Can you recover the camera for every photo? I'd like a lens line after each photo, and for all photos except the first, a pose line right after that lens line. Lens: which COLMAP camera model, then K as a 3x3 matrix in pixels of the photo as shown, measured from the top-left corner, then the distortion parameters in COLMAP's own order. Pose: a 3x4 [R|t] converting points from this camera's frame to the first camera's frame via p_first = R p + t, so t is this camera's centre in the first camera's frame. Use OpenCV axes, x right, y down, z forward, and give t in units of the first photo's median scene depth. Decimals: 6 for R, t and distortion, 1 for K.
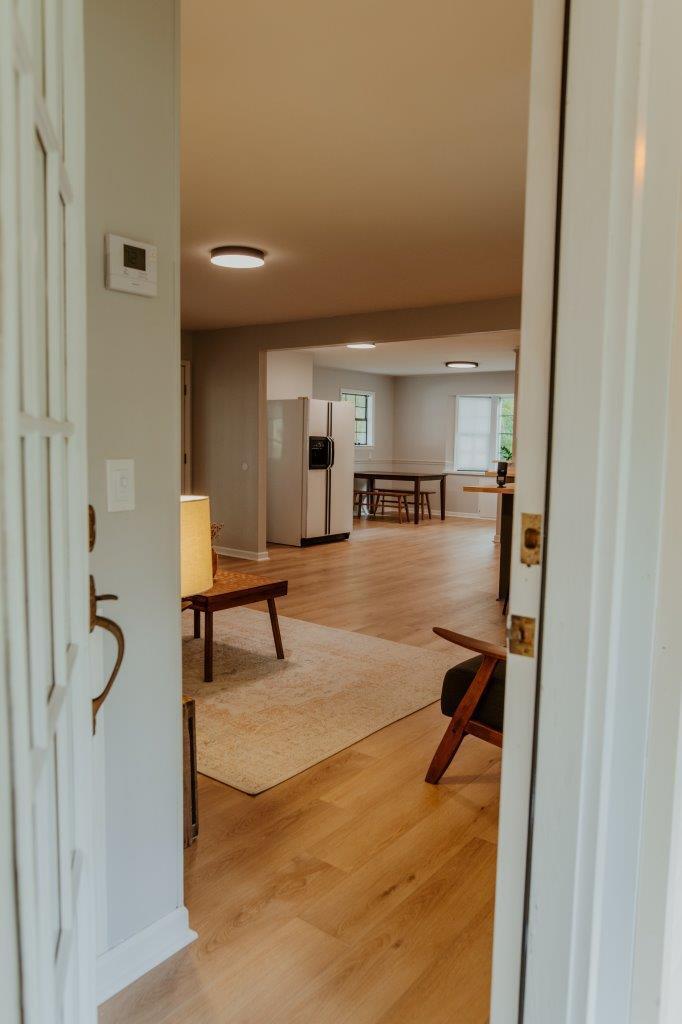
lens RADIAL K [[706.8, 0, 339.0], [0, 706.8, 516.5], [0, 0, 1]] dist [-0.038648, 0.023717]
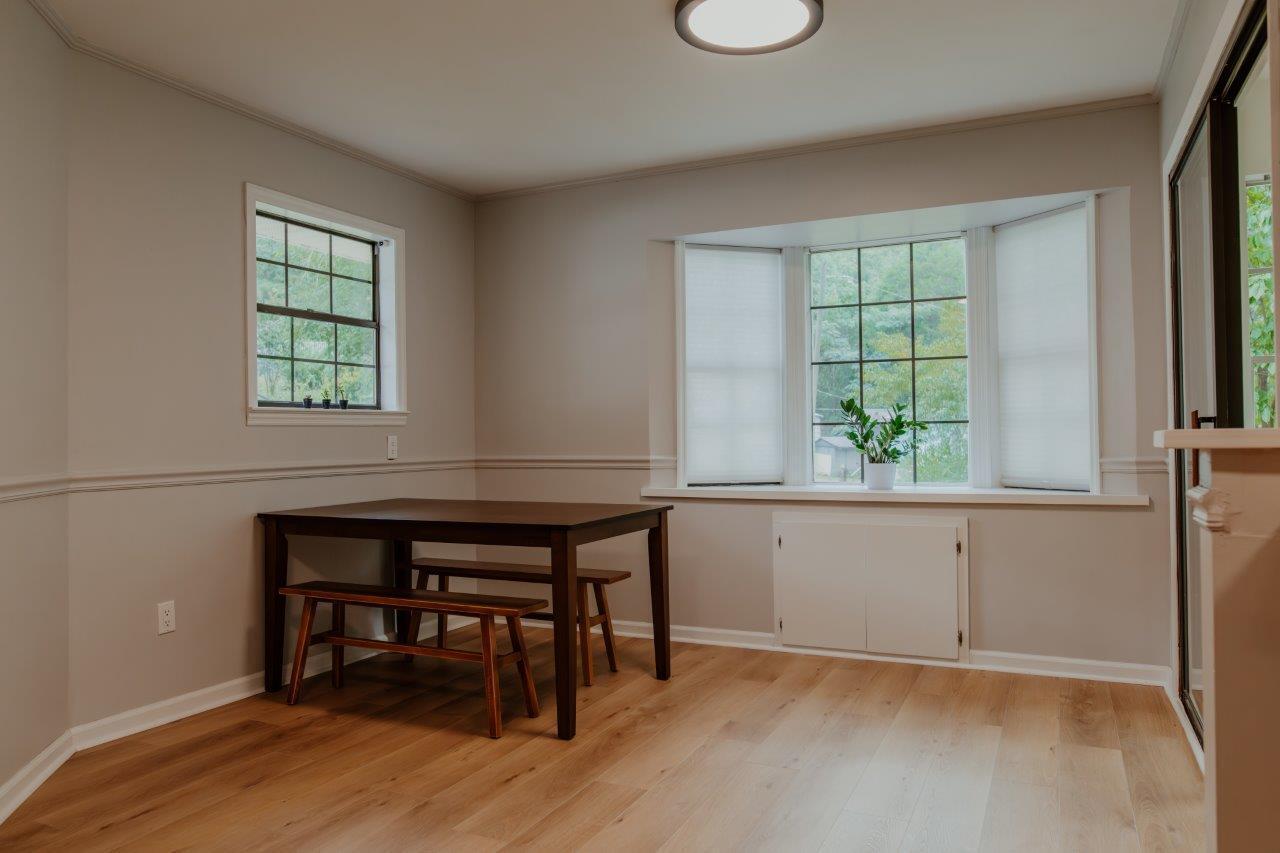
lens RADIAL K [[883.5, 0, 640.5], [0, 883.5, 431.6], [0, 0, 1]] dist [-0.038648, 0.023717]
pose [[0.978802, -0.030730, 0.202490, 0.073184], [0.051540, 0.993820, -0.098311, -0.054170], [-0.198218, 0.106663, 0.974337, 0.659506]]
